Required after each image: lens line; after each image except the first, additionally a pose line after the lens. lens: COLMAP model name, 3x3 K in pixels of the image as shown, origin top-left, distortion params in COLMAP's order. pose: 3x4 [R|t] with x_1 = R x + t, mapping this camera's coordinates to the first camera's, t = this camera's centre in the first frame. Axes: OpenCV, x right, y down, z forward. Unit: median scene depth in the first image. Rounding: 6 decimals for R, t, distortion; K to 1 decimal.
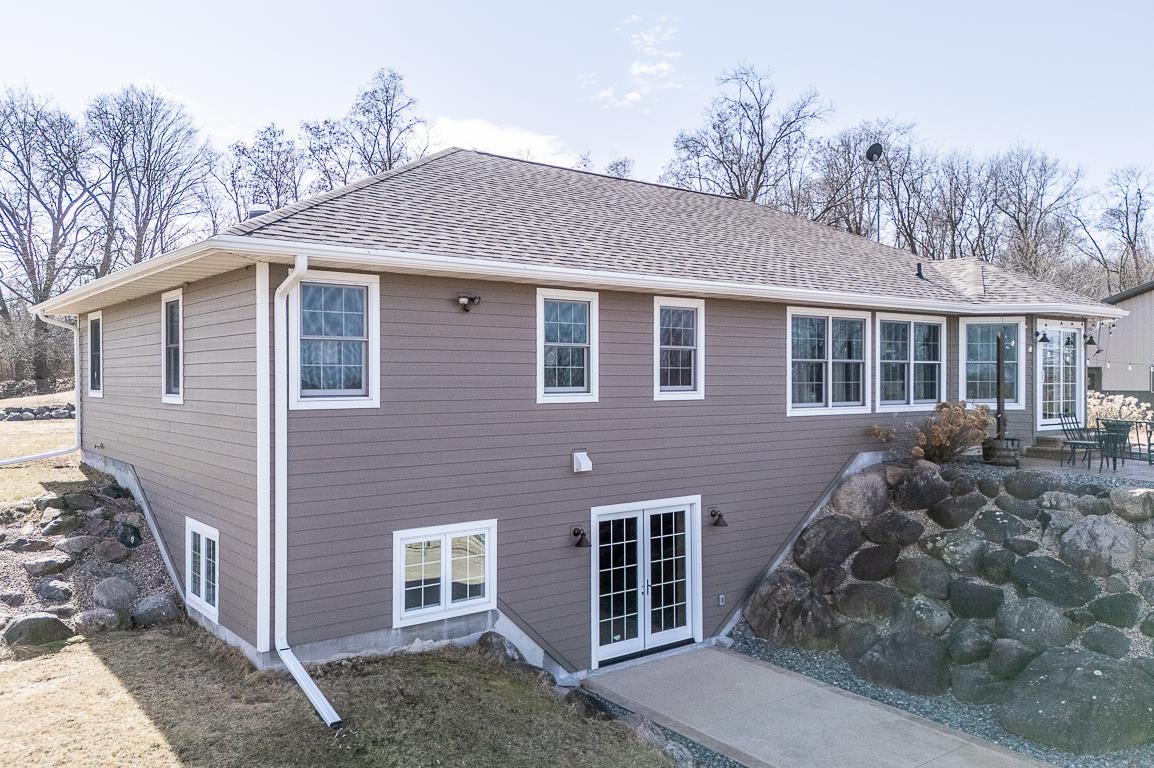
lens RADIAL K [[910.6, 0, 597.7], [0, 910.6, 367.7], [0, 0, 1]] dist [0.045953, -0.007672]
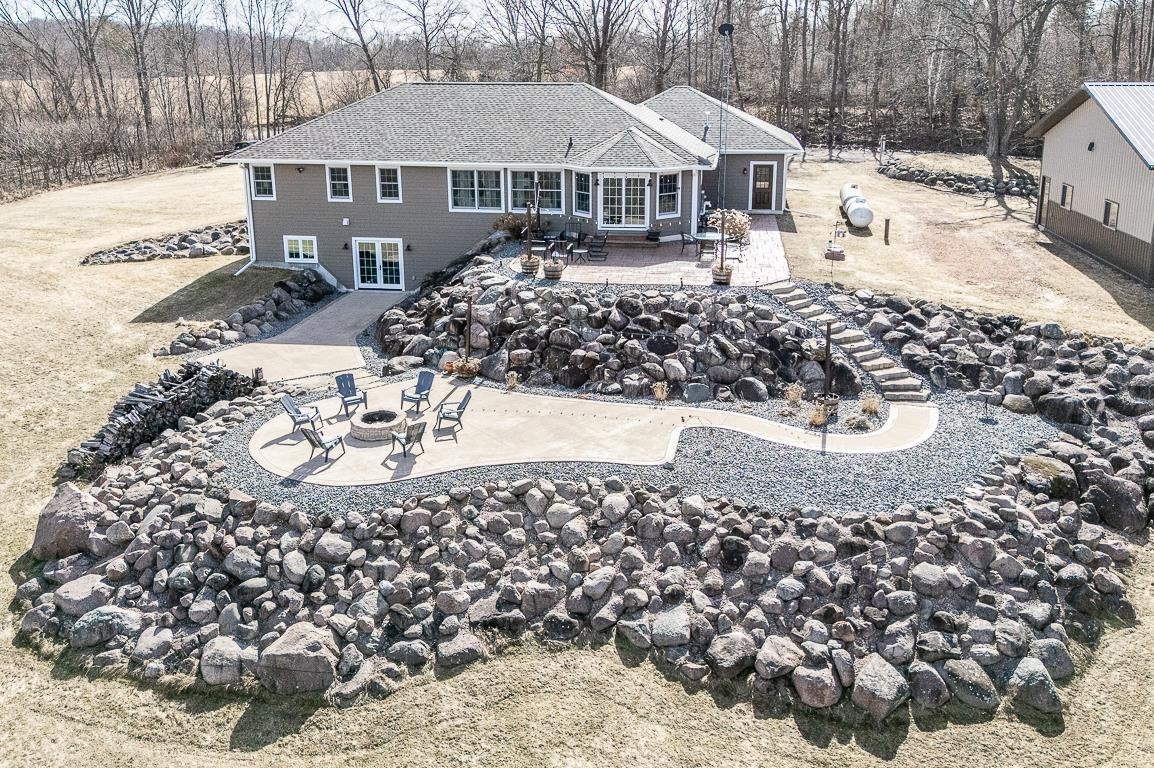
lens RADIAL K [[995.3, 0, 578.3], [0, 995.3, 306.6], [0, 0, 1]] dist [0.045738, -0.013711]
pose [[0.679594, 0.173041, -0.712888, 2.643752], [0.007689, 0.970048, 0.242792, -0.381853], [0.733548, -0.170481, 0.657908, -0.597906]]
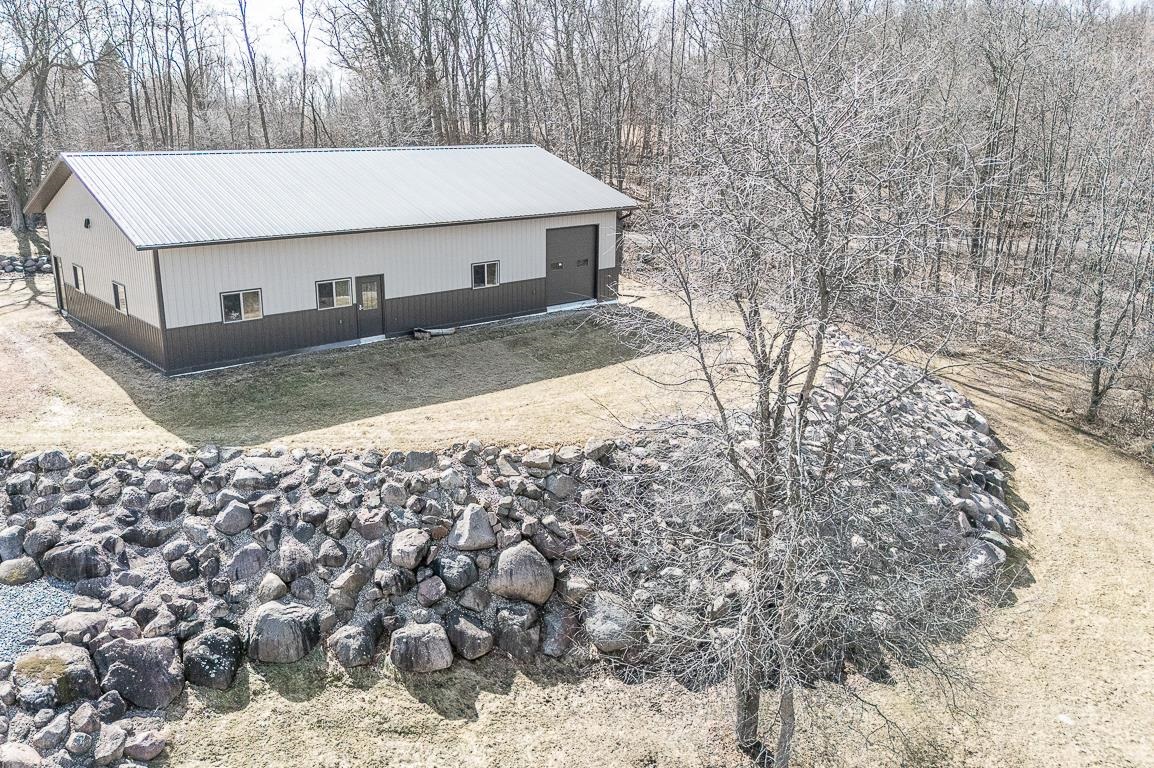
lens RADIAL K [[966.2, 0, 554.1], [0, 966.2, 281.0], [0, 0, 1]] dist [0.005487, -0.006103]
pose [[0.999577, -0.003713, 0.028848, 2.620615], [-0.001161, 0.985933, 0.167135, -0.382730], [-0.029062, -0.167097, 0.985512, -0.072130]]
